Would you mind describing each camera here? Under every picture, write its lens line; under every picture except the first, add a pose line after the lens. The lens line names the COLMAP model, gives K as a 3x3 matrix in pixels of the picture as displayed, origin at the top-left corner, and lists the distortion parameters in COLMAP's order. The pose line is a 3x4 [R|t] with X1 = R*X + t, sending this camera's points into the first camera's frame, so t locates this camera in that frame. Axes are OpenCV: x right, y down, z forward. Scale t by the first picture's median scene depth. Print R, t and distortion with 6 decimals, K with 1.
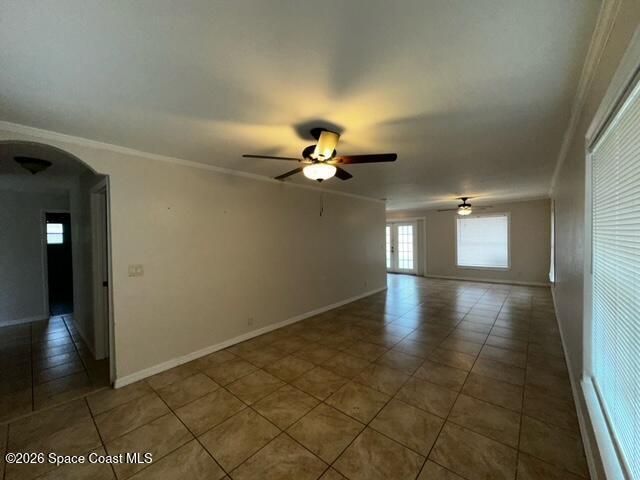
lens RADIAL K [[256.2, 0, 321.0], [0, 256.2, 239.3], [0, 0, 1]] dist [-0.003497, -0.001354]
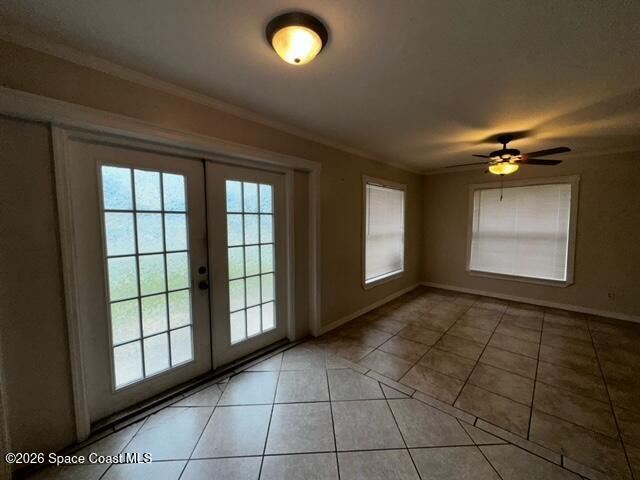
lens RADIAL K [[256.2, 0, 321.4], [0, 256.2, 242.2], [0, 0, 1]] dist [-0.003497, -0.001354]
pose [[0.028055, -0.061474, 0.997714, 0.058335], [0.019657, 0.997948, 0.060936, -0.004388], [-0.999413, 0.017903, 0.029206, 0.923160]]
